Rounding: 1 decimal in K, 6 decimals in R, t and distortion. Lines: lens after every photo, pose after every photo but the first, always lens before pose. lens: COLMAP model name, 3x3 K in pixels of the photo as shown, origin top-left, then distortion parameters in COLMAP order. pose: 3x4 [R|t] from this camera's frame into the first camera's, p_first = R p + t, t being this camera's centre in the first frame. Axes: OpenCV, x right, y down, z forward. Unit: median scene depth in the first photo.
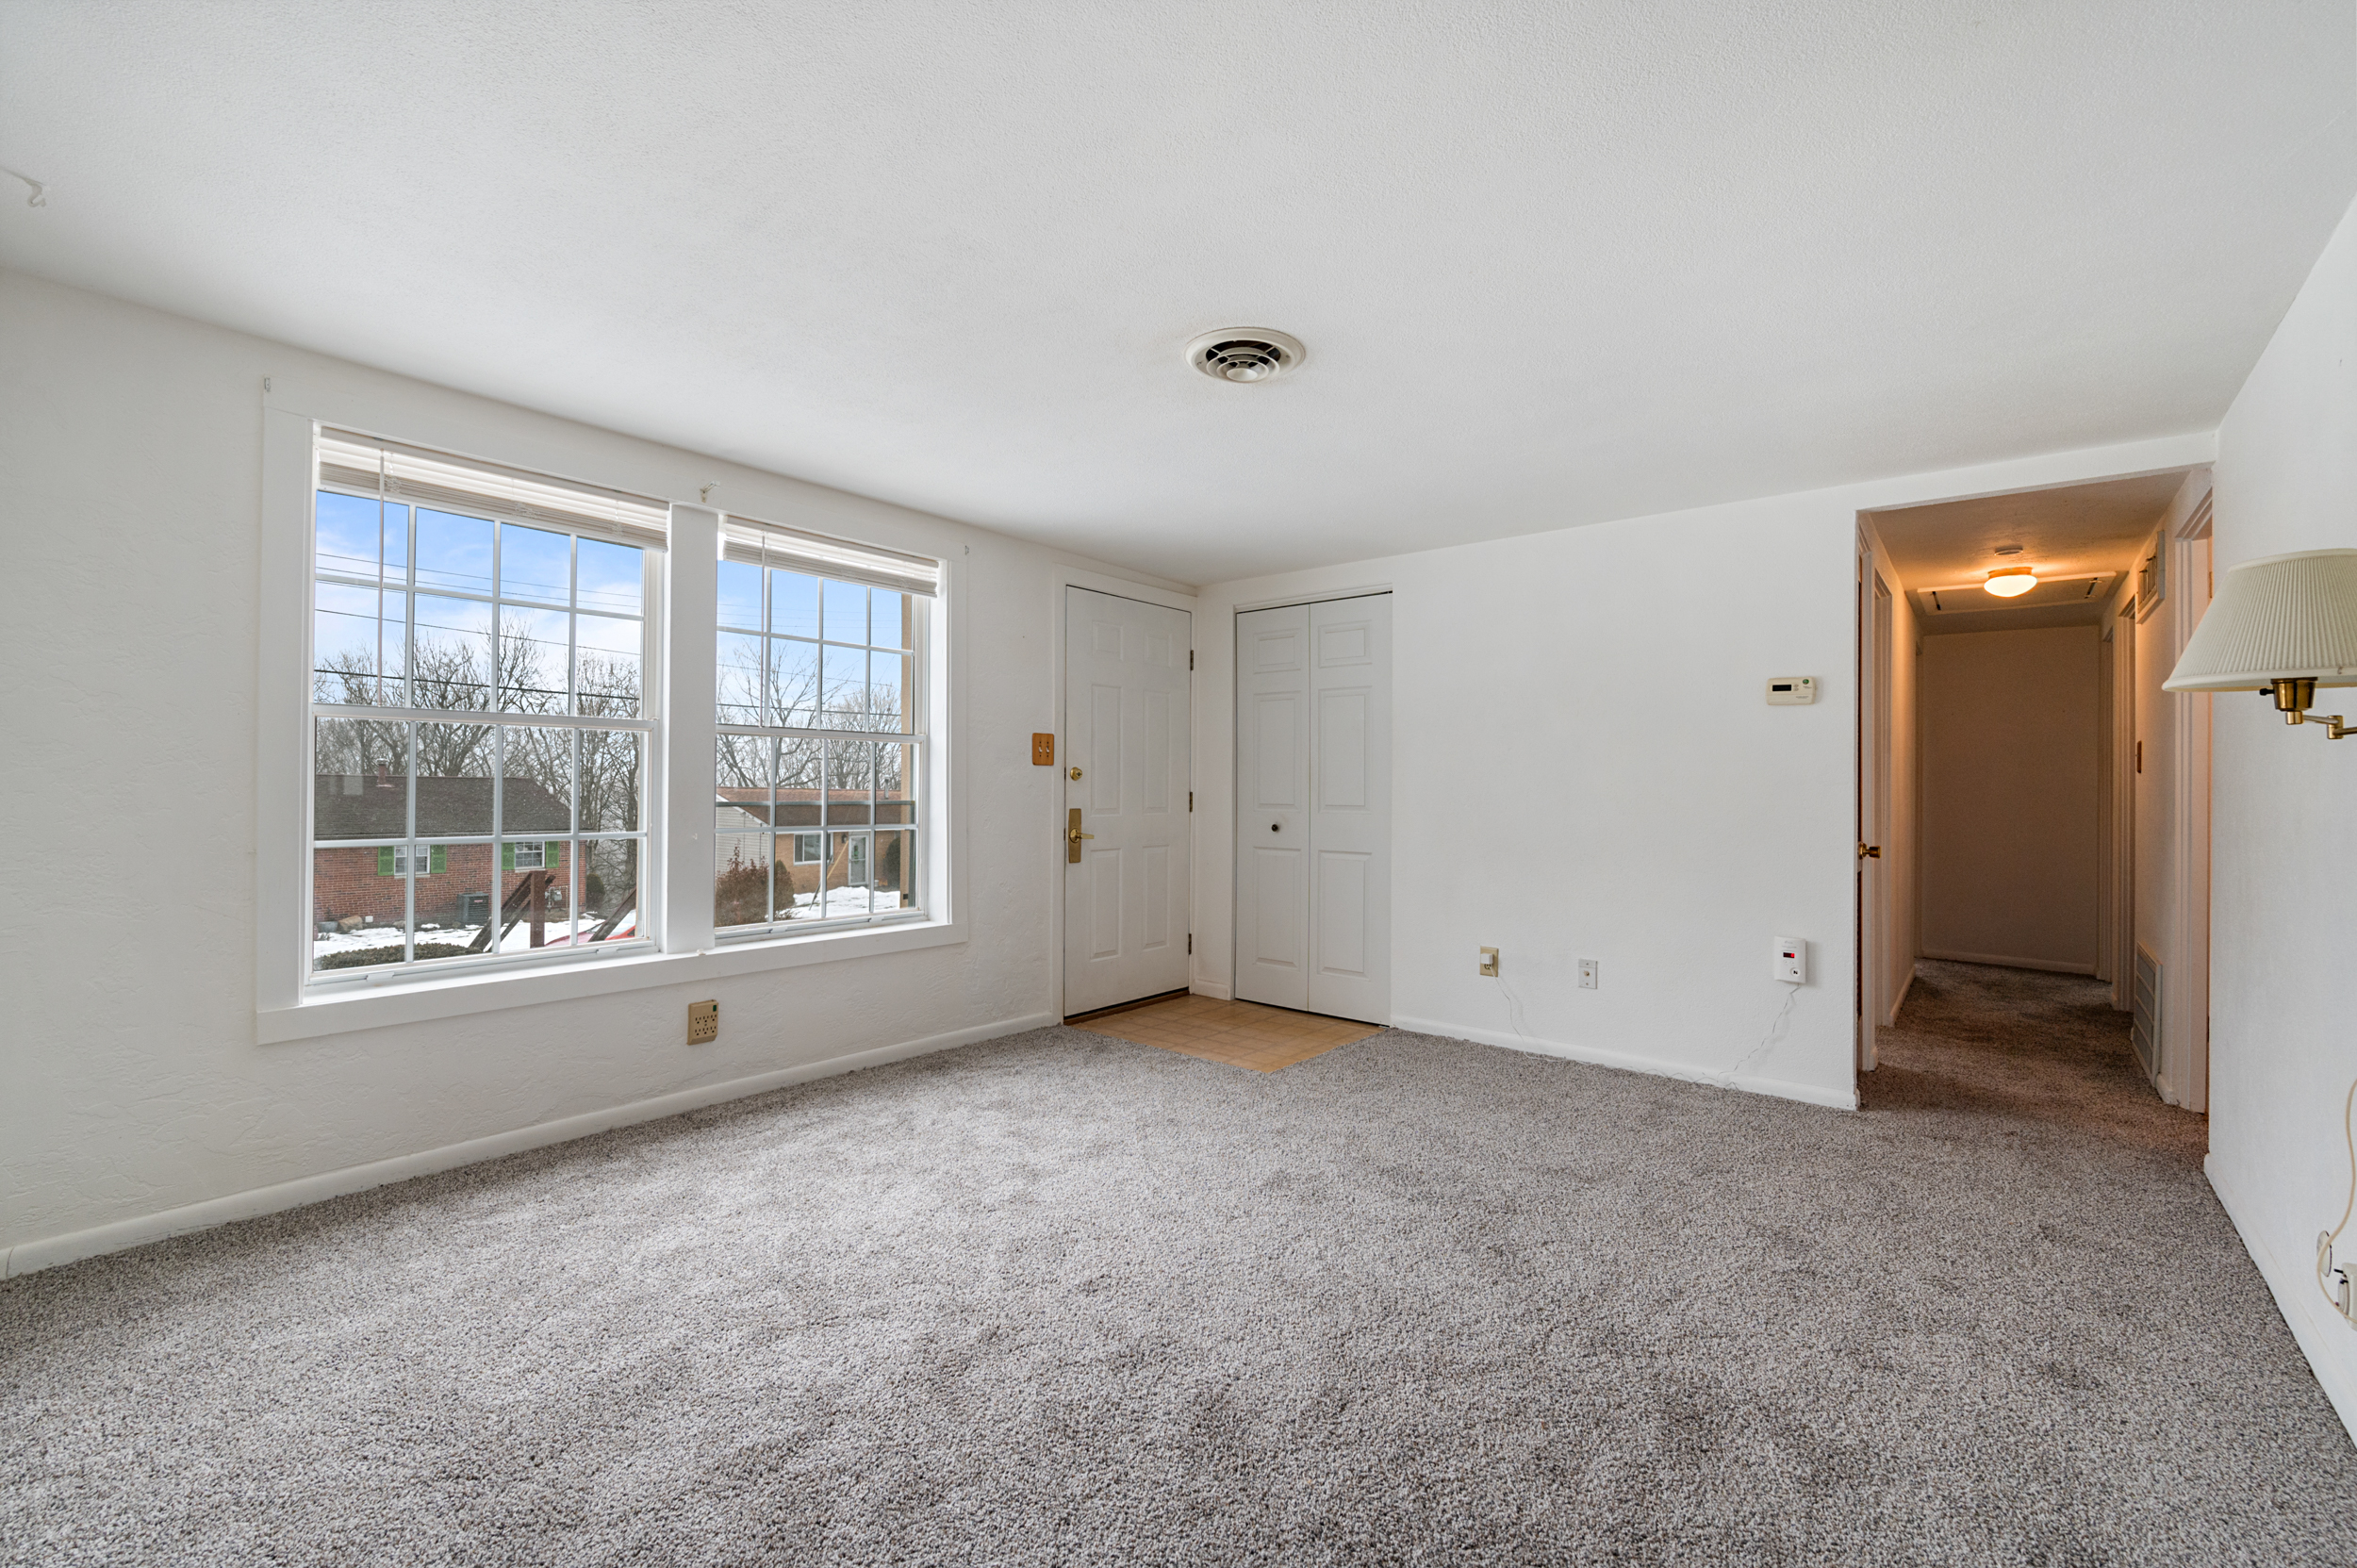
lens RADIAL K [[989.7, 0, 1169.4], [0, 989.7, 779.6], [0, 0, 1]] dist [-0.001205, -0.000240]
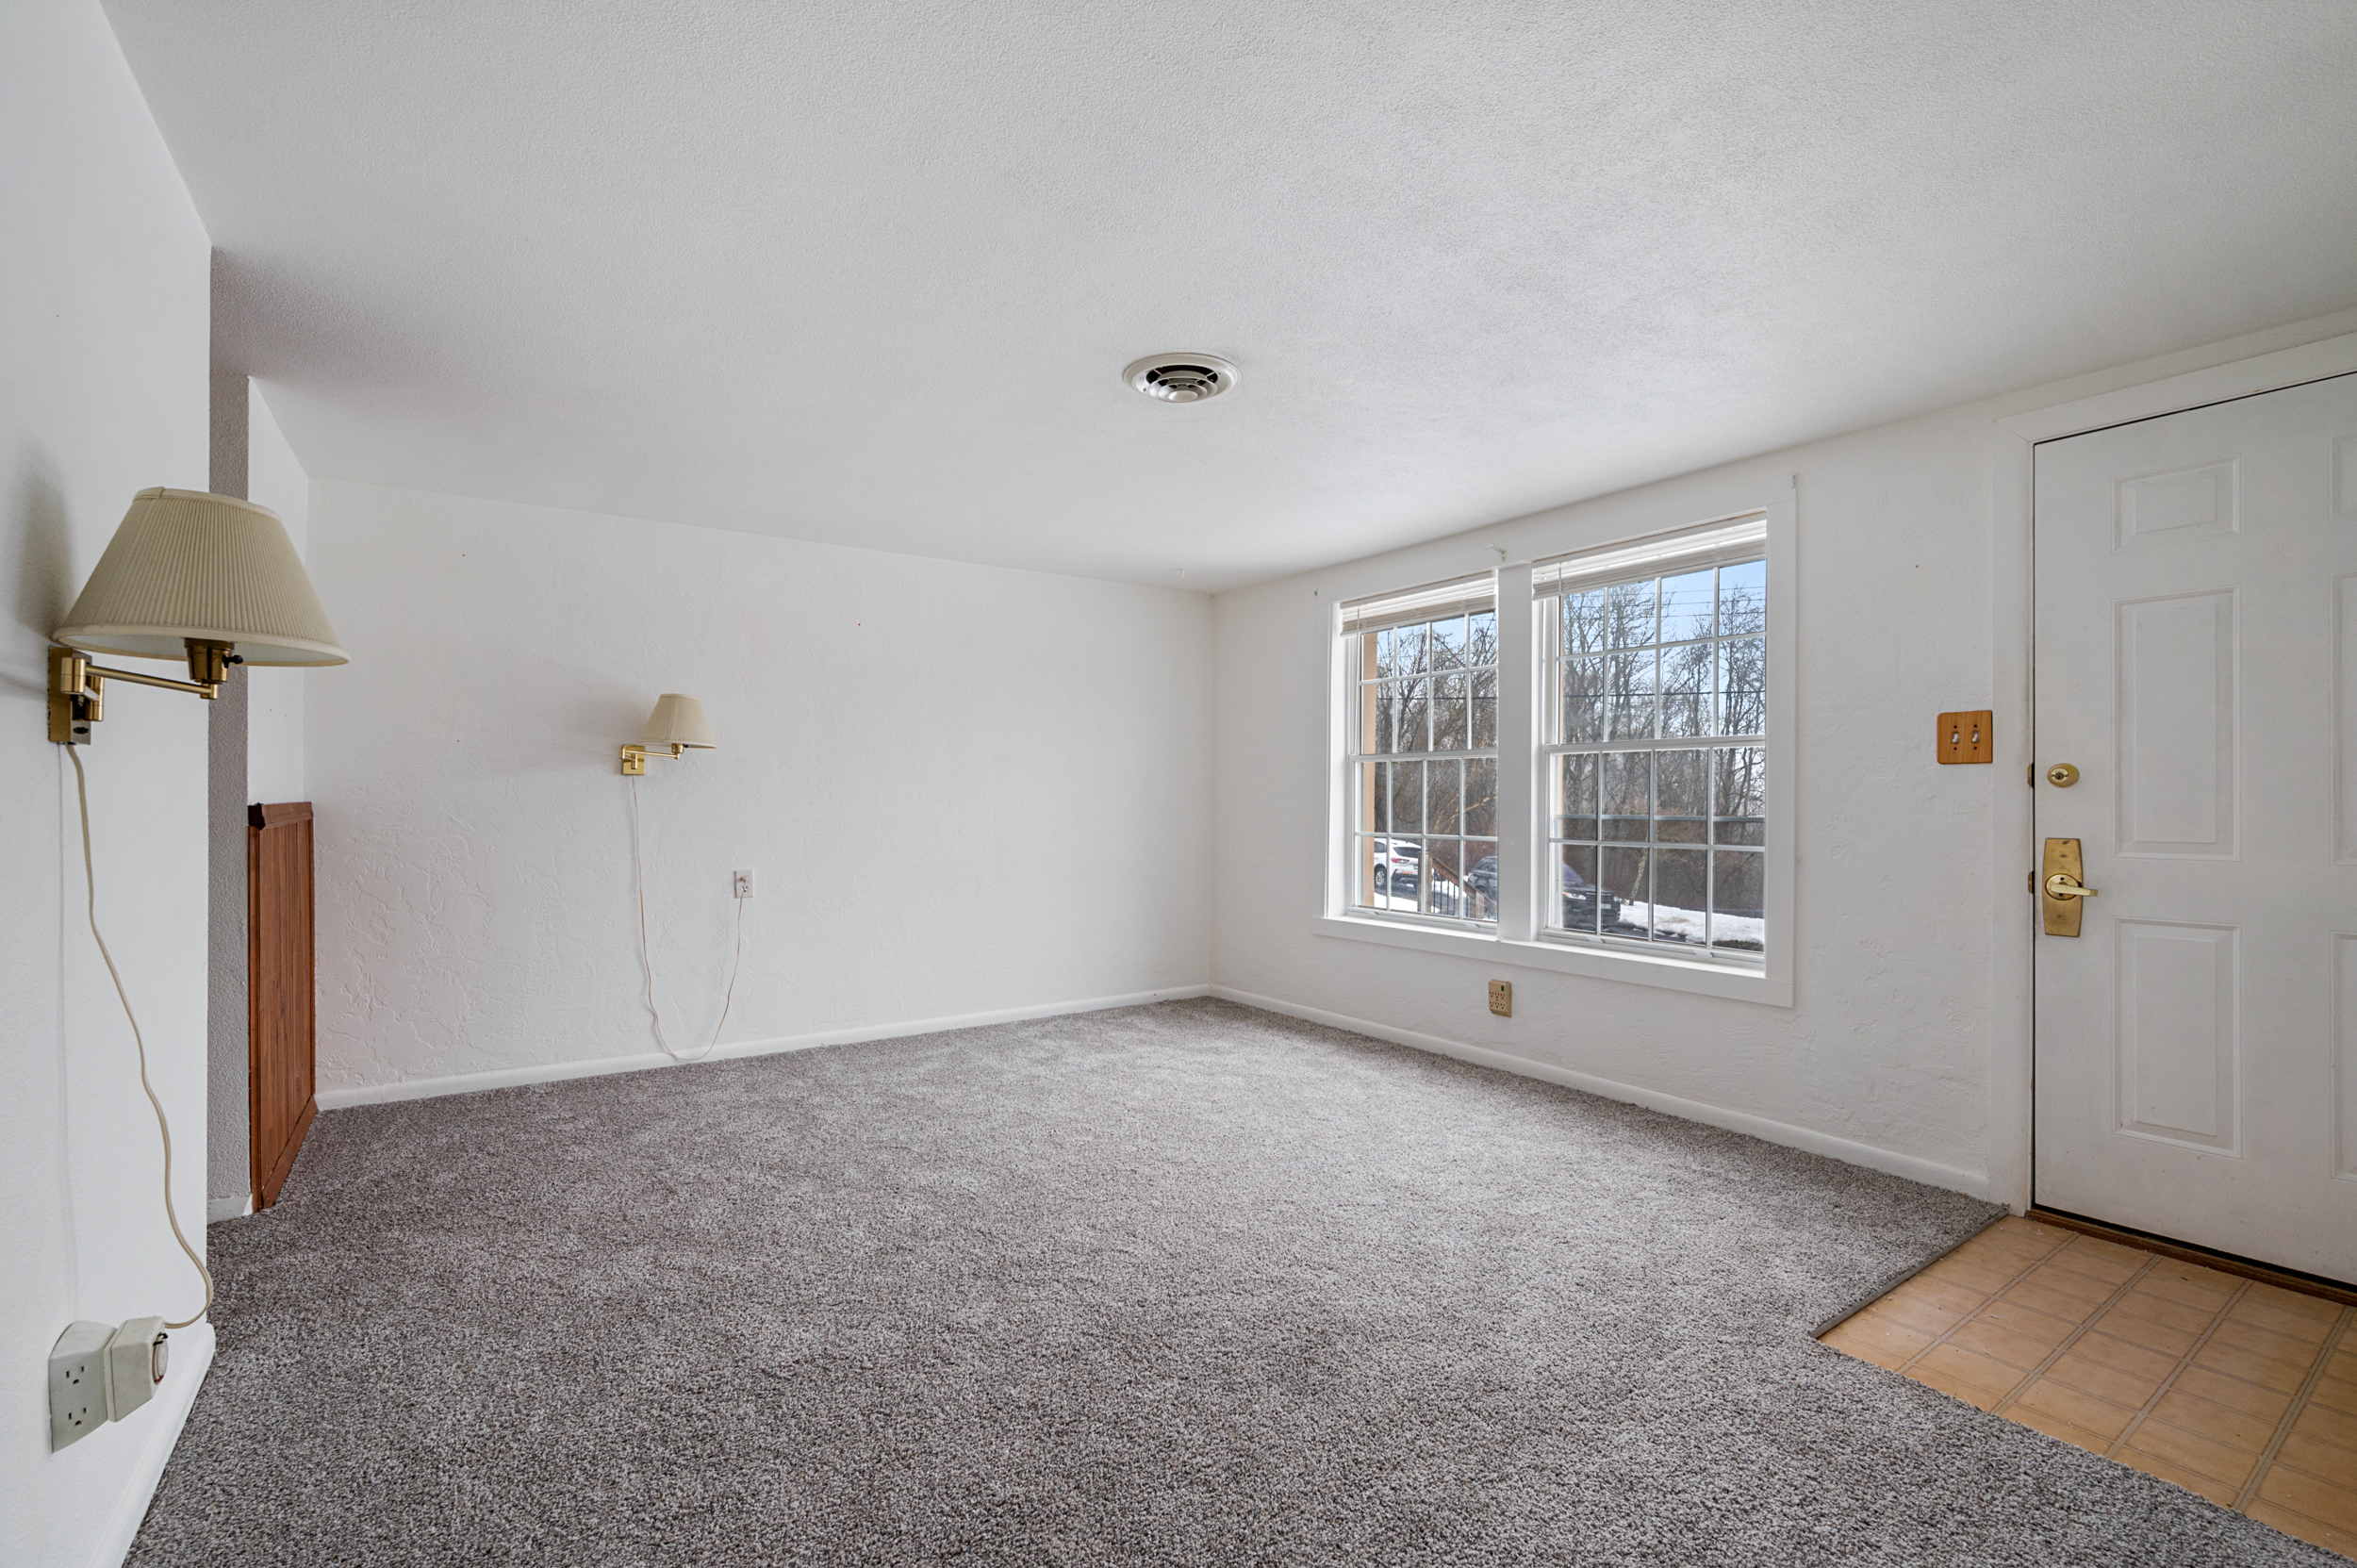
lens RADIAL K [[1029.9, 0, 1181.0], [0, 1029.9, 792.6], [0, 0, 1]] dist [0.002382, -0.000044]
pose [[-0.251379, -0.014277, -0.967783, 0.614941], [0.002441, 0.999879, -0.015385, 0.012035], [0.967886, -0.006229, -0.251314, 0.698246]]
